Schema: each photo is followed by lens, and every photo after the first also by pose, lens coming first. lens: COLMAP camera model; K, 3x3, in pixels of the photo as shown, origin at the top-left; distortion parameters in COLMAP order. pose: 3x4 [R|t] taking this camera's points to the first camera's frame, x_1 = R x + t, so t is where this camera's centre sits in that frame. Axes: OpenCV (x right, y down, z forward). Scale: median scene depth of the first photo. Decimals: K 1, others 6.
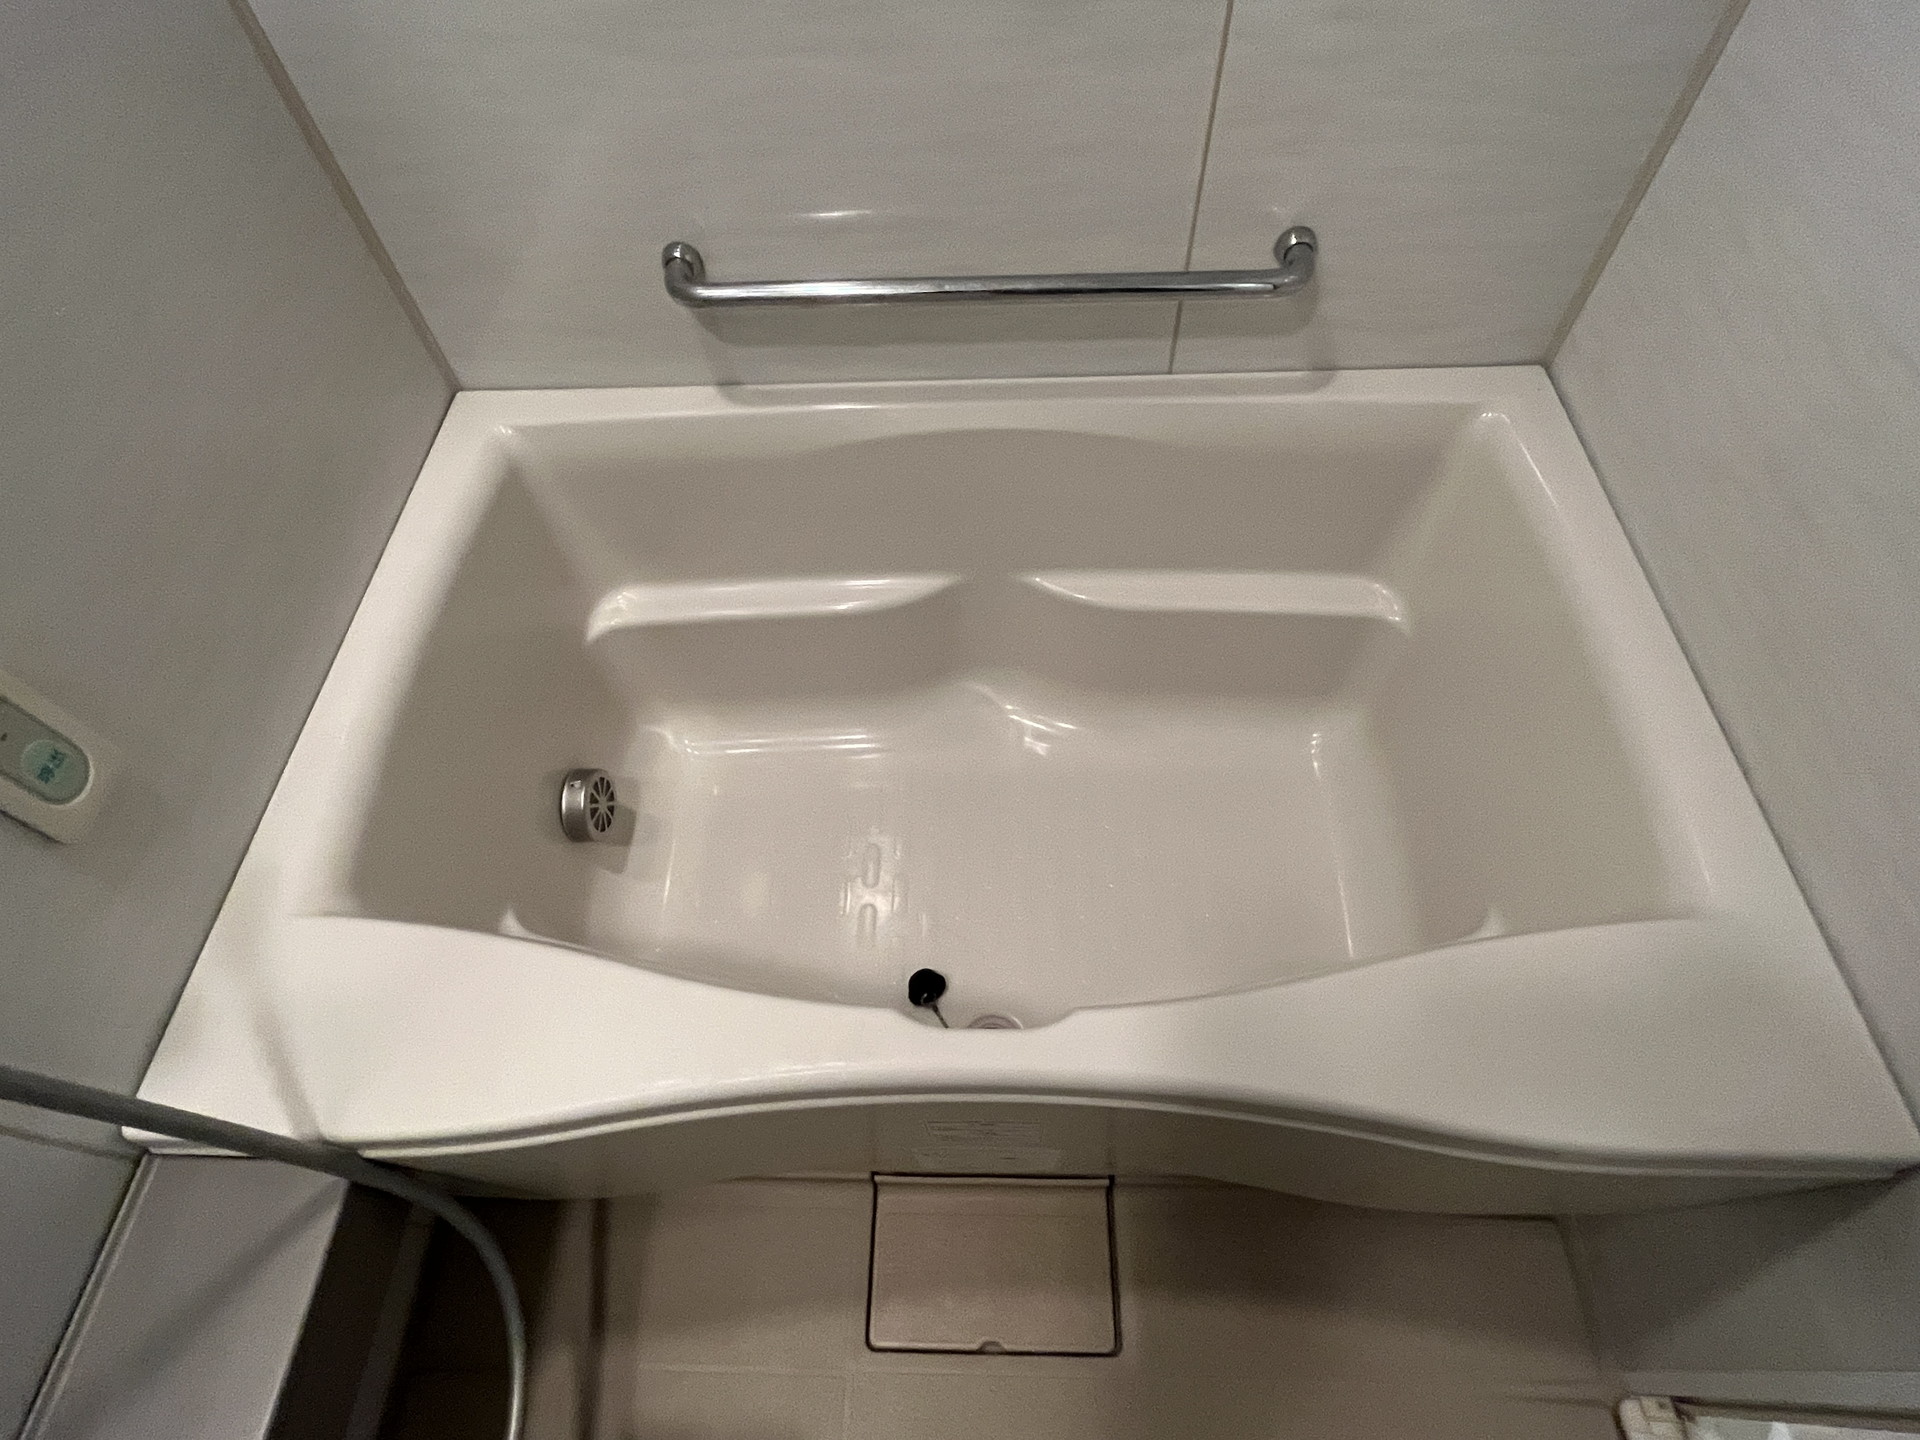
lens RADIAL K [[986.2, 0, 960.0], [0, 986.2, 720.0], [0, 0, 1]] dist [0.000666, -0.000257]
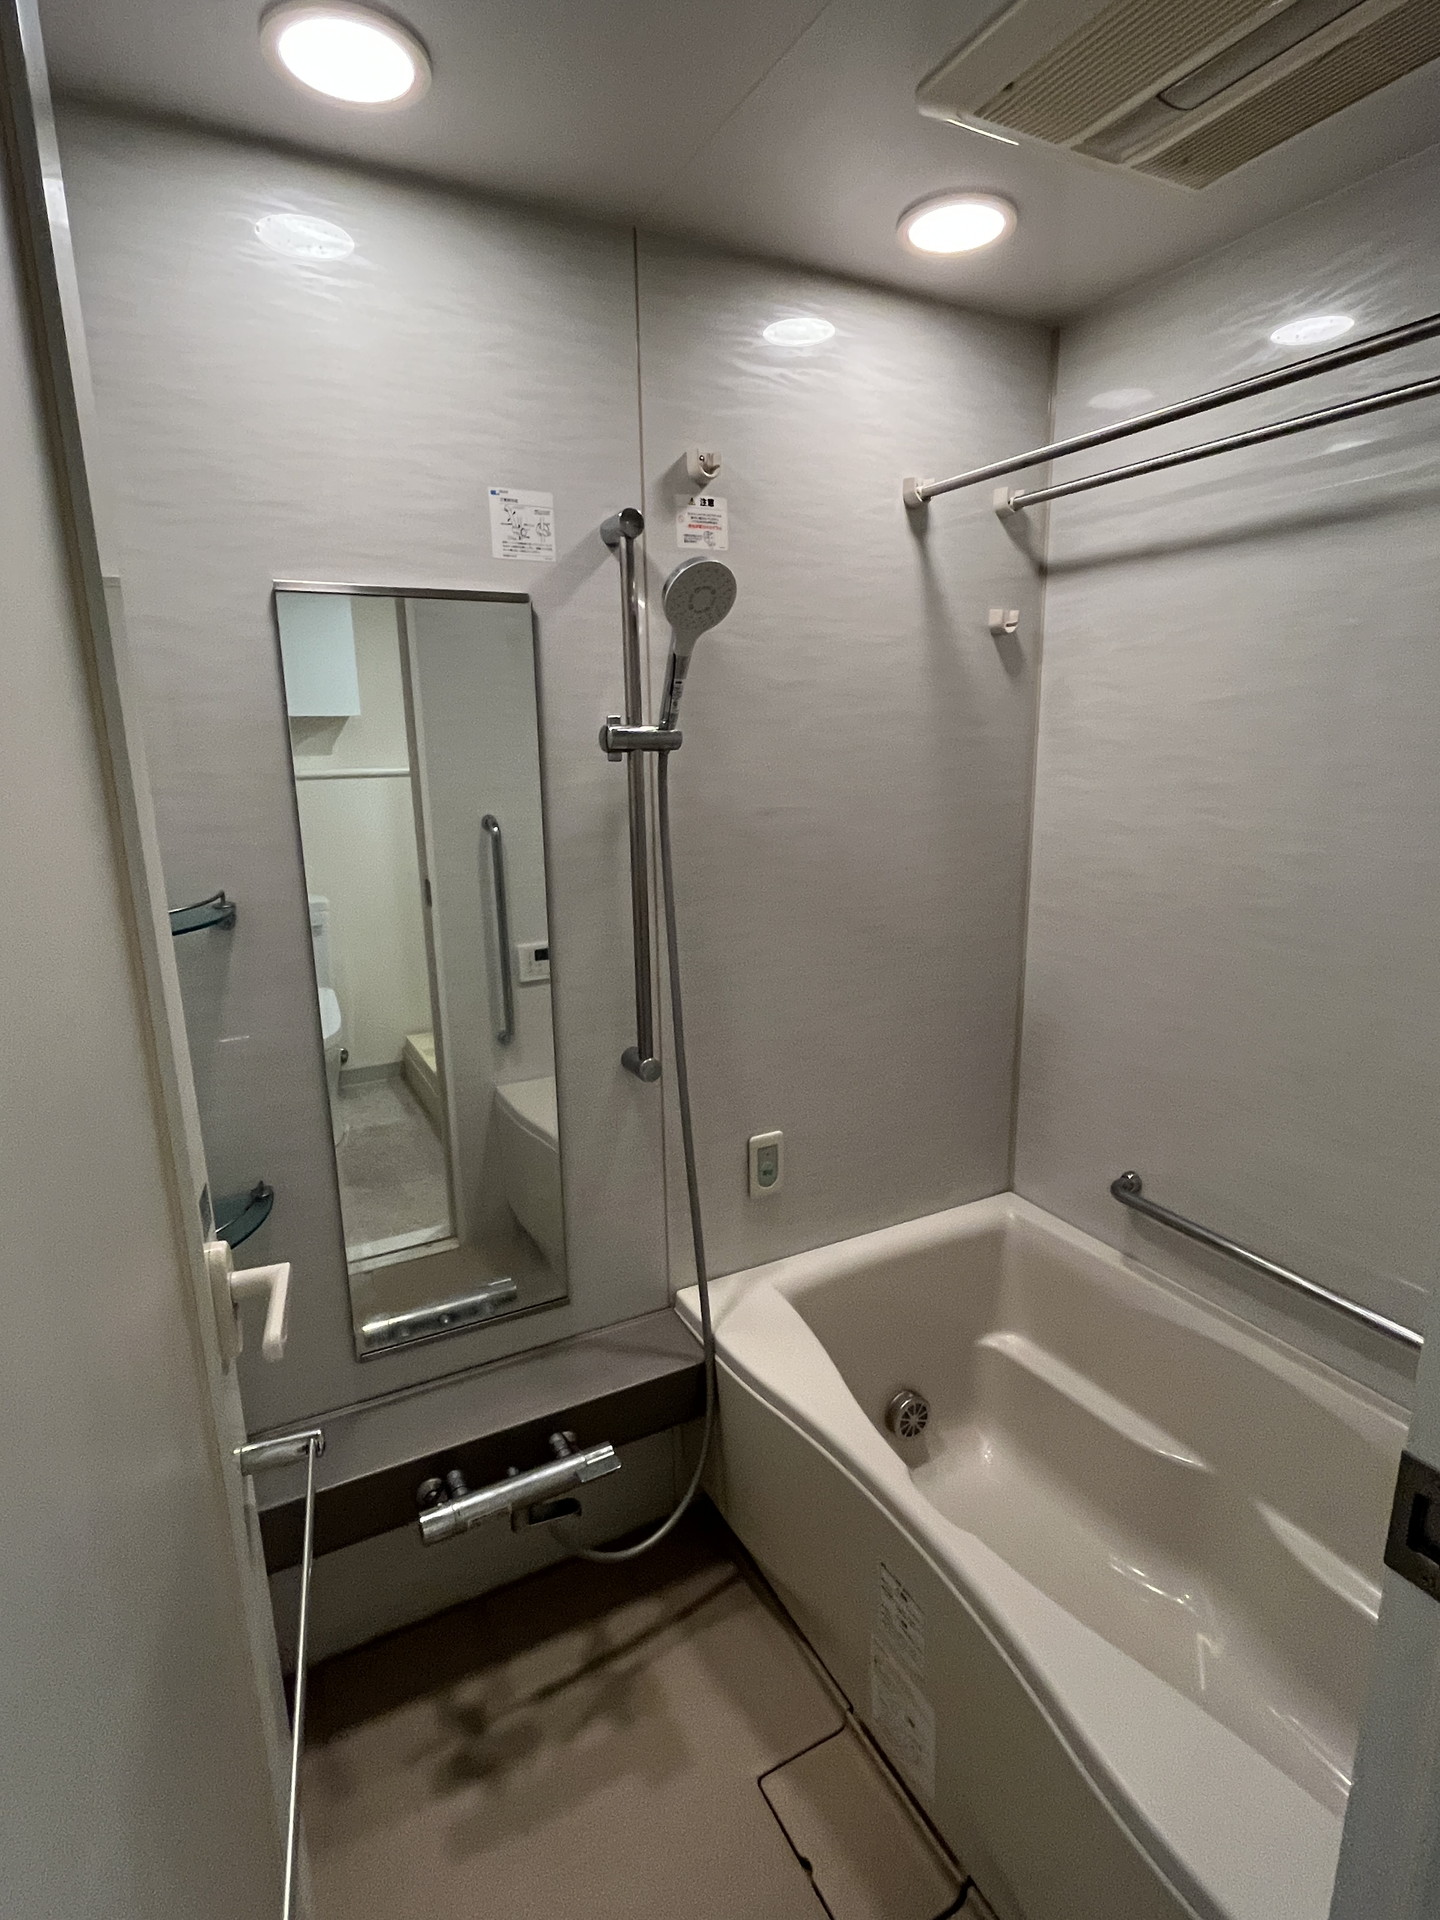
lens RADIAL K [[986.2, 0, 720.0], [0, 986.2, 960.0], [0, 0, 1]] dist [0.000666, -0.000257]
pose [[0.487126, 0.239986, -0.839711, 0.716106], [-0.736101, 0.630234, -0.246902, 0.269657], [0.469962, 0.738384, 0.483657, -0.512172]]
